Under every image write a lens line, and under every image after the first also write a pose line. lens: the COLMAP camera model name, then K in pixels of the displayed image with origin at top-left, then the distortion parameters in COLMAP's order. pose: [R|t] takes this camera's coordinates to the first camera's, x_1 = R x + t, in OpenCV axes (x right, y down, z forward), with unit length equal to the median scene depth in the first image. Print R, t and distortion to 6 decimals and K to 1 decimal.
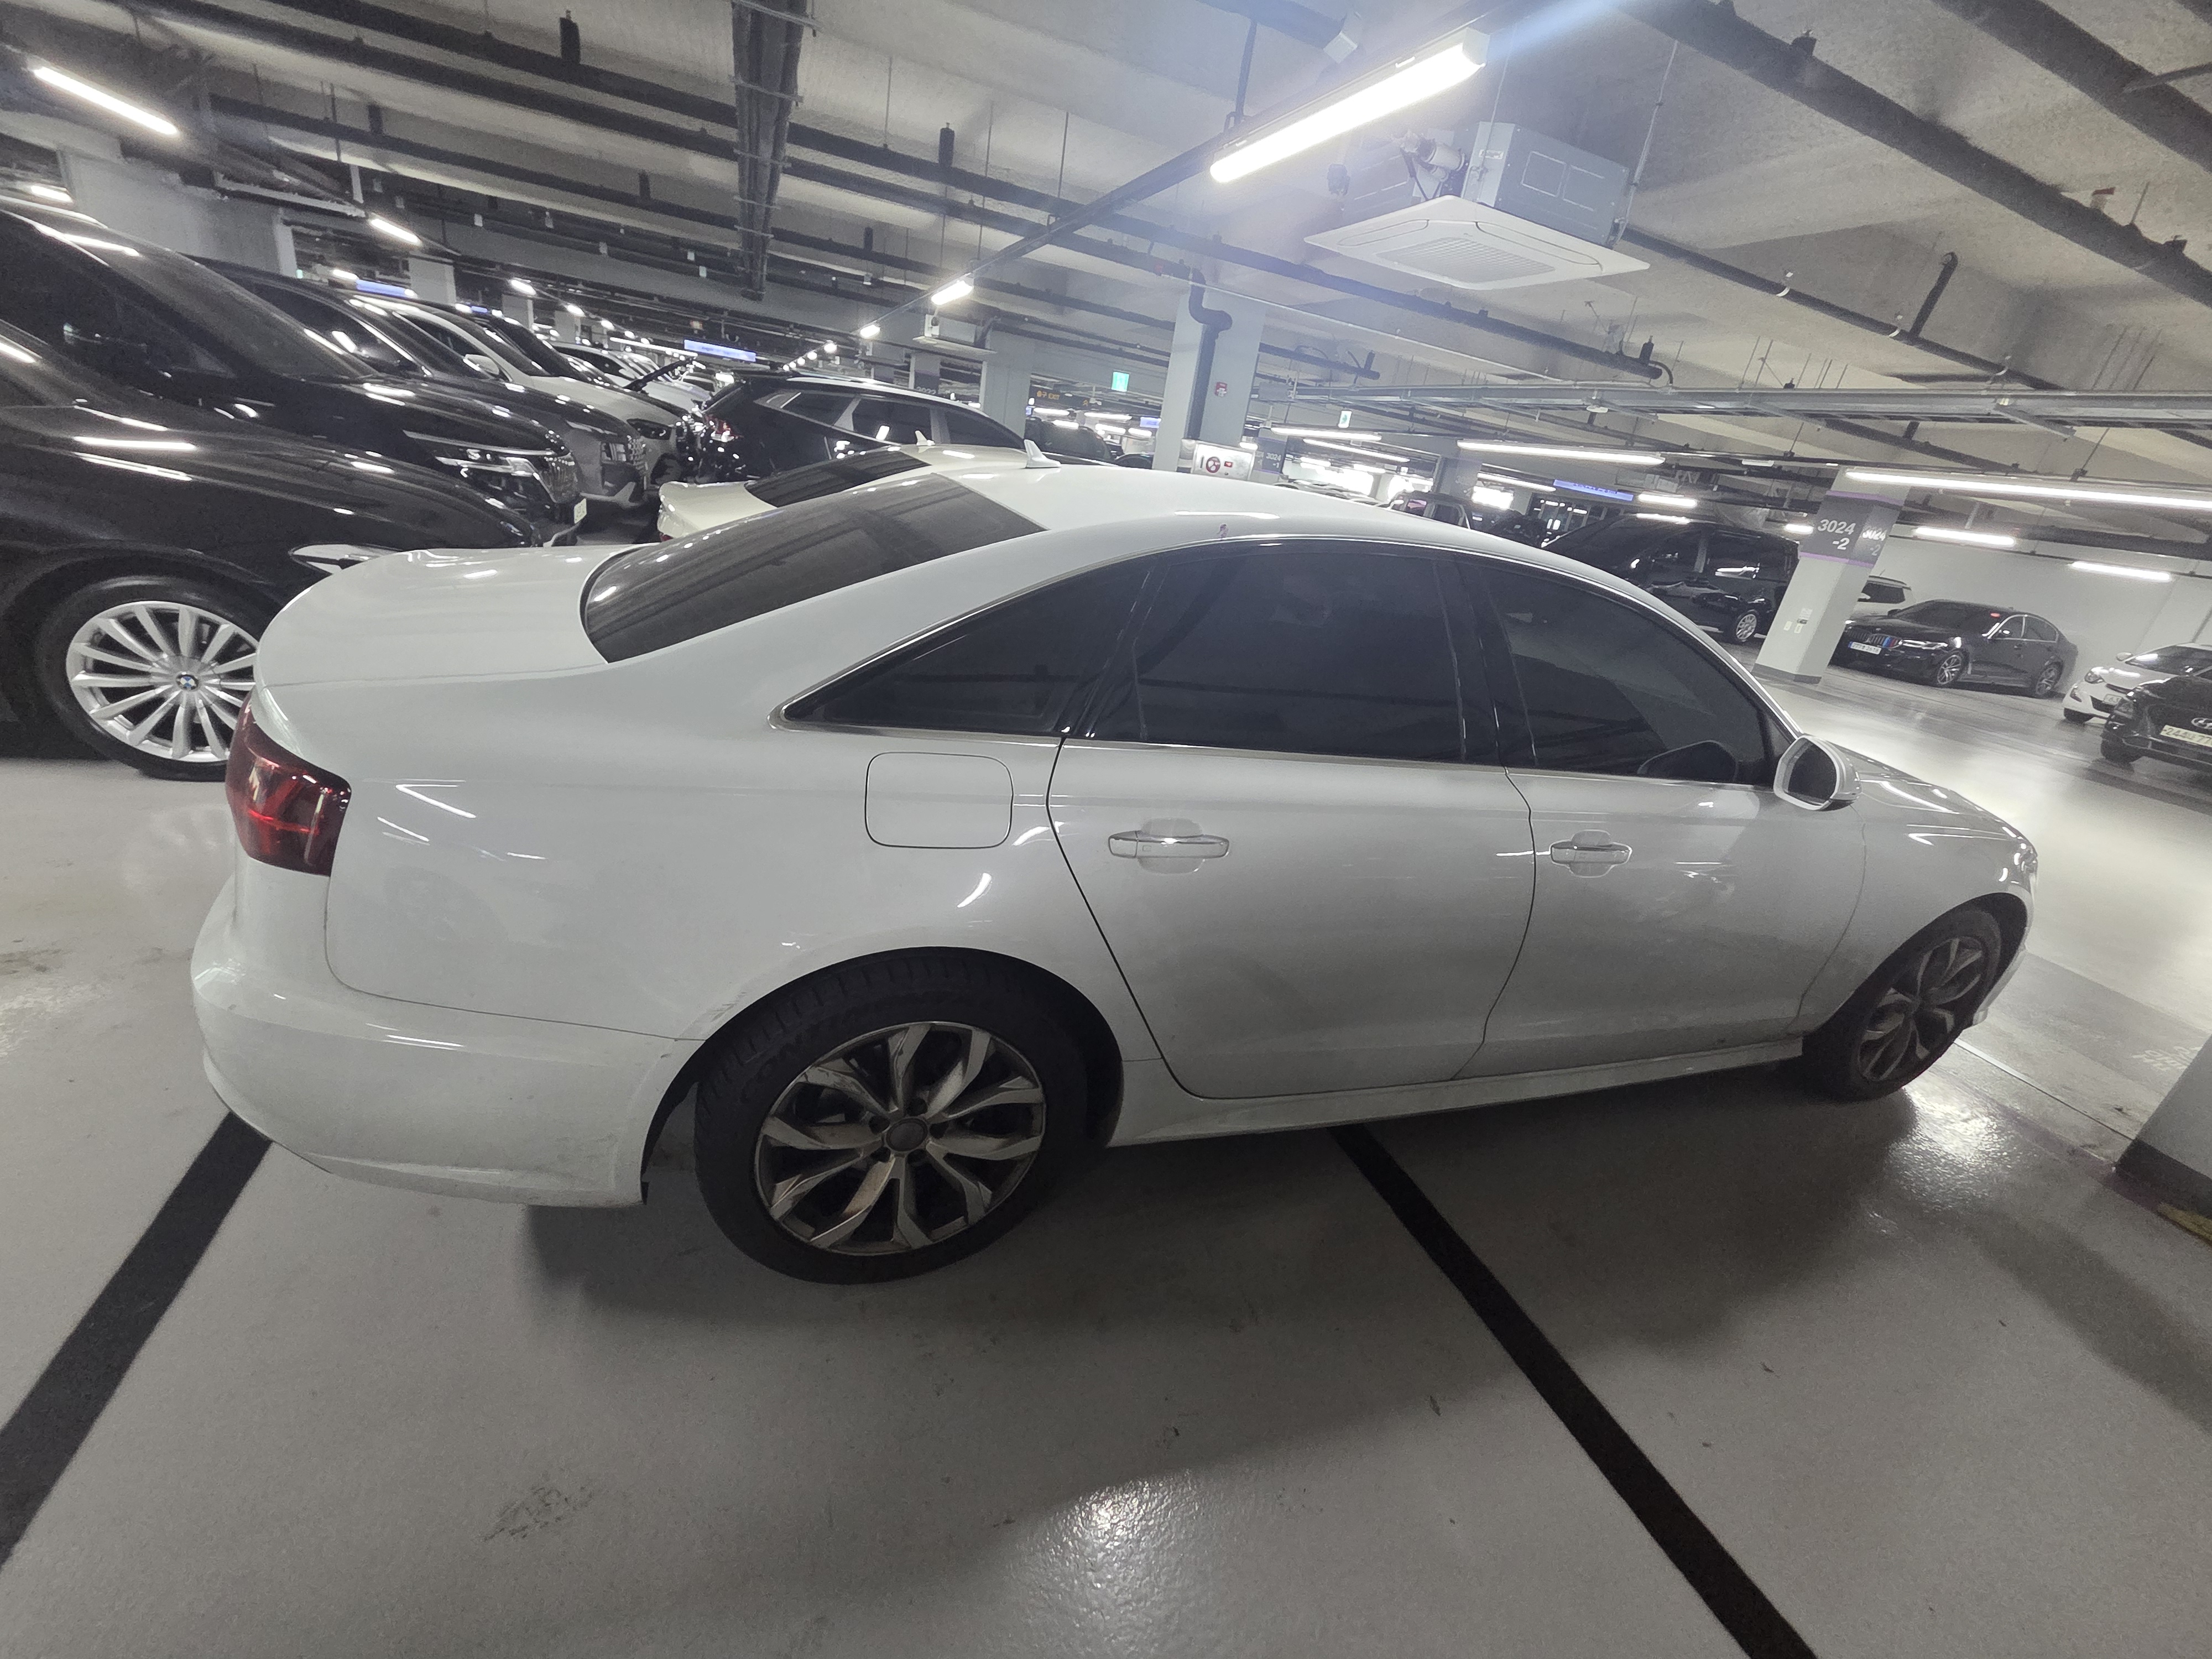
lens RADIAL K [[917.3, 0, 1119.8], [0, 917.3, 820.7], [0, 0, 1]] dist [-0.005052, -0.000540]
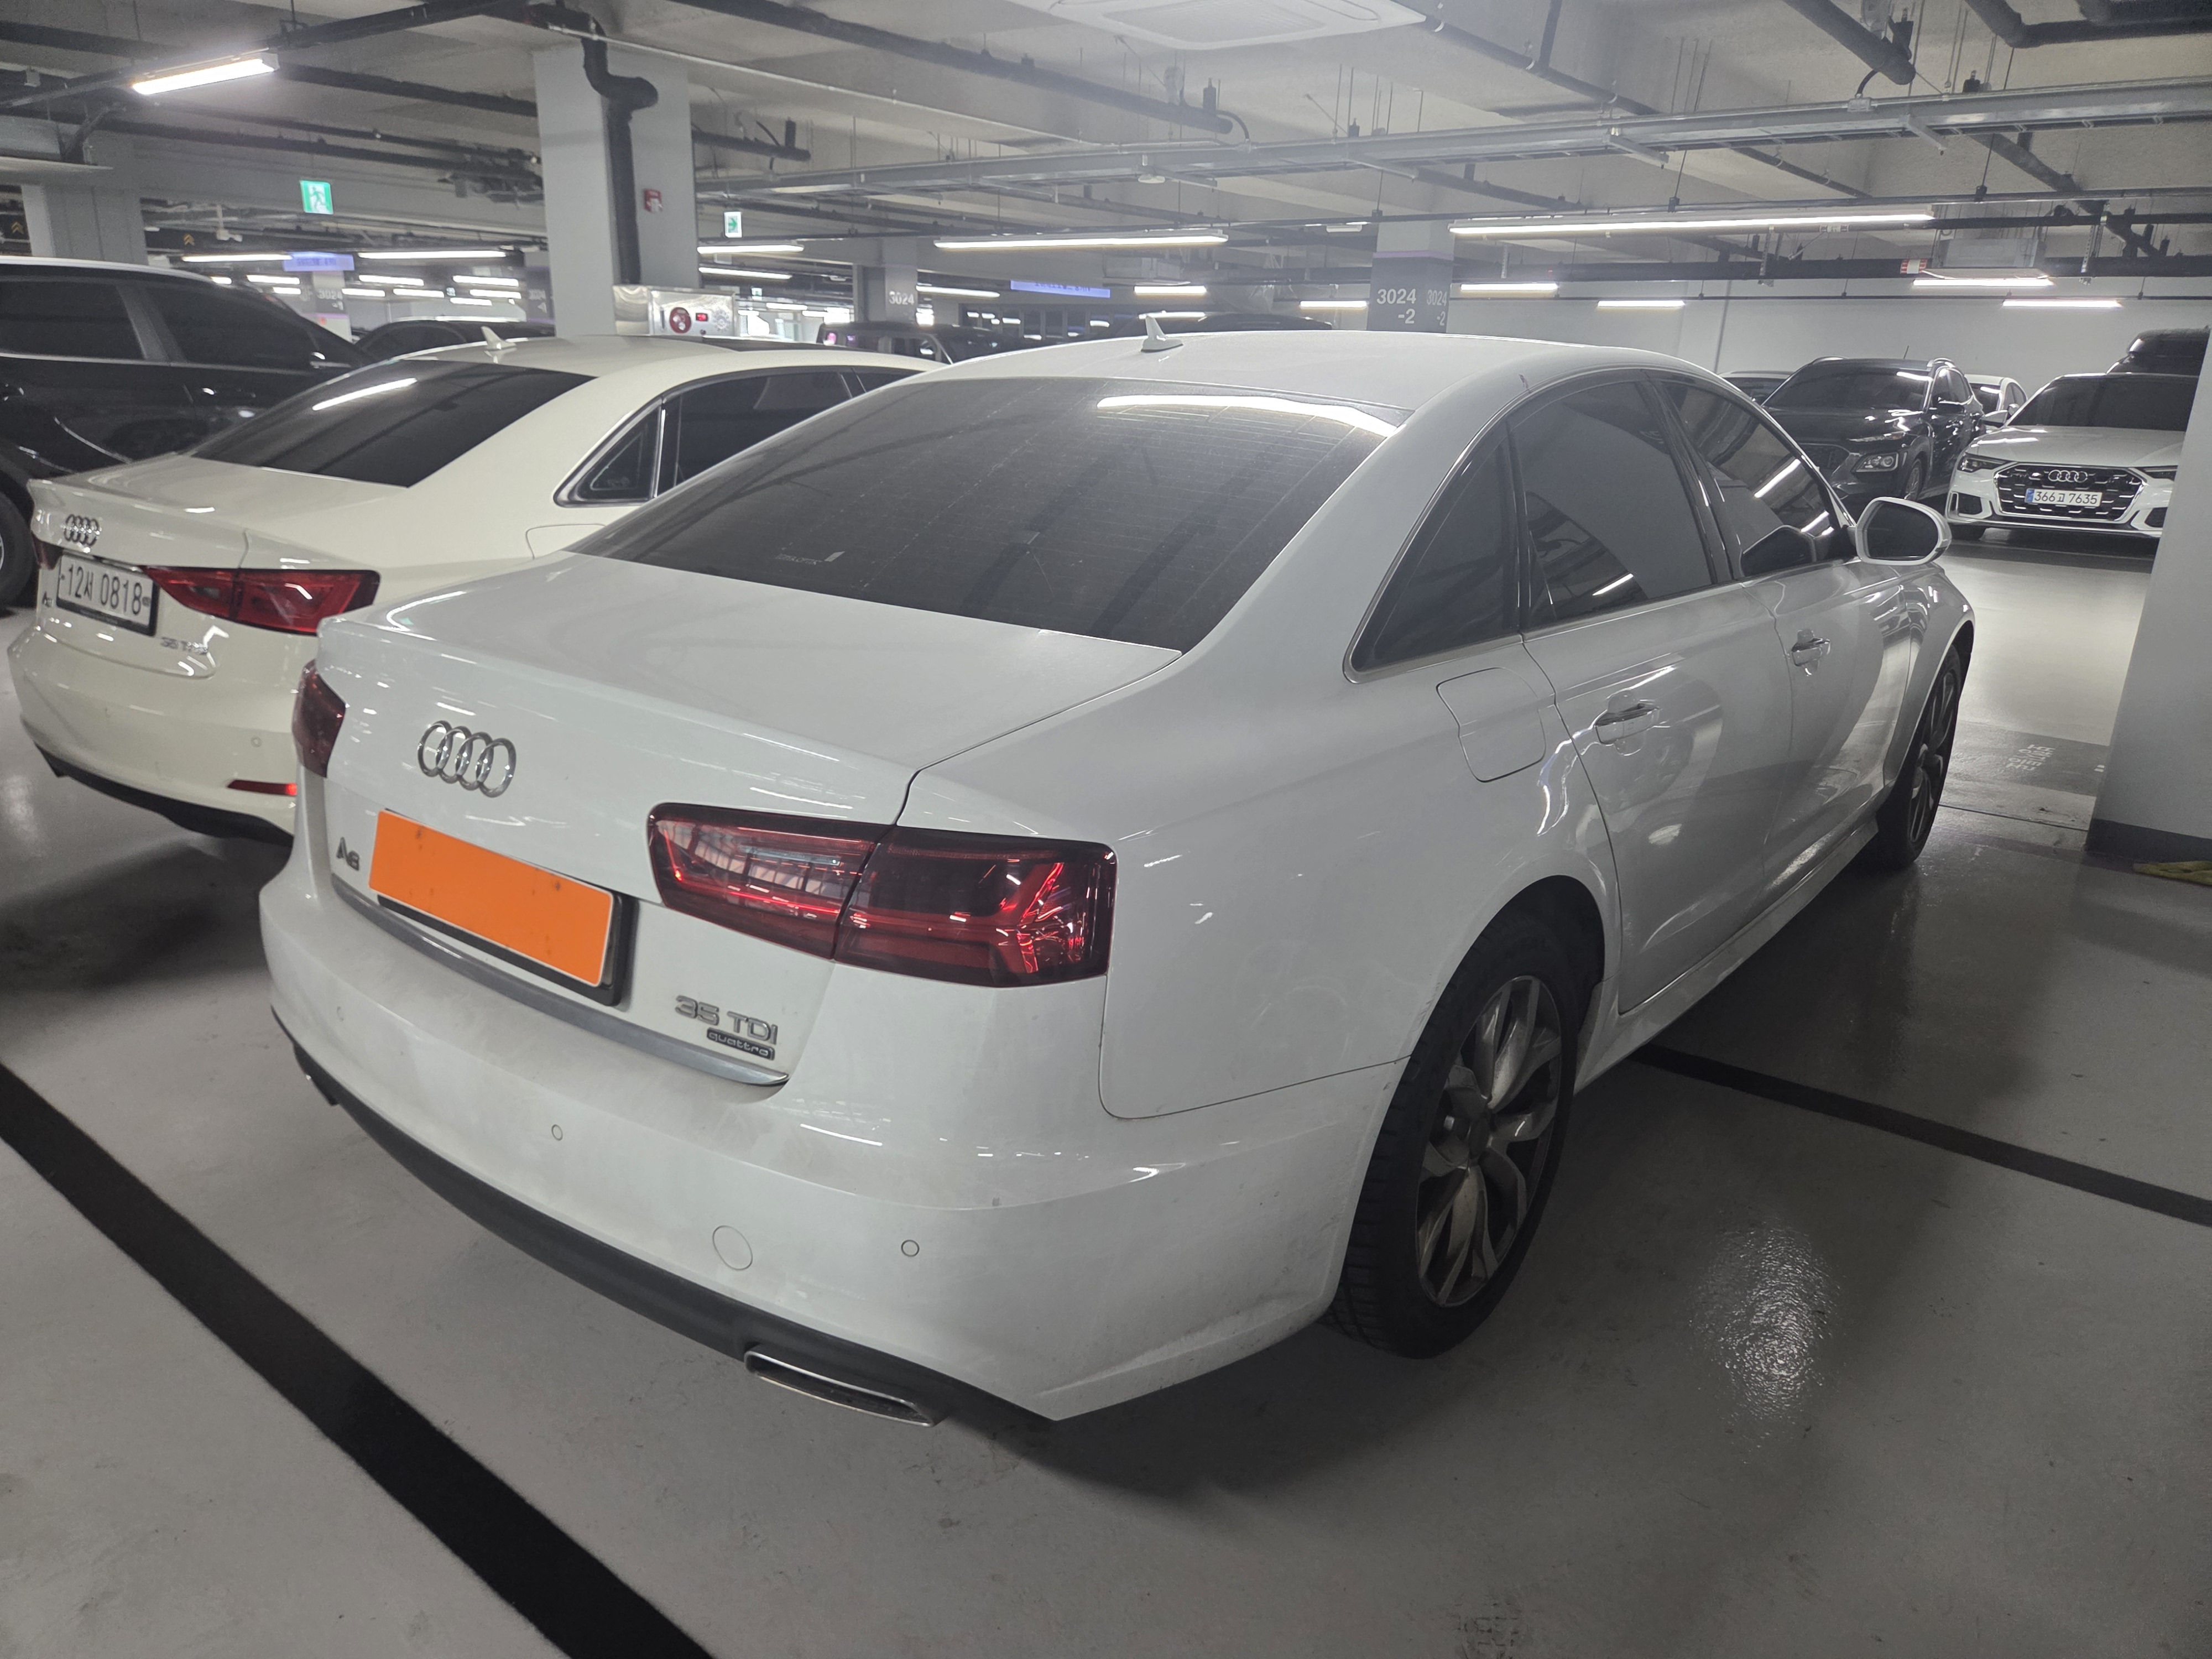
lens RADIAL K [[1523.0, 0, 1103.8], [0, 1523.0, 840.6], [0, 0, 1]] dist [0.045596, -0.058027]
pose [[0.844017, -0.282070, 0.456149, -0.189582], [0.292261, 0.955041, 0.049798, -0.014808], [-0.449687, 0.091284, 0.888509, -0.020374]]
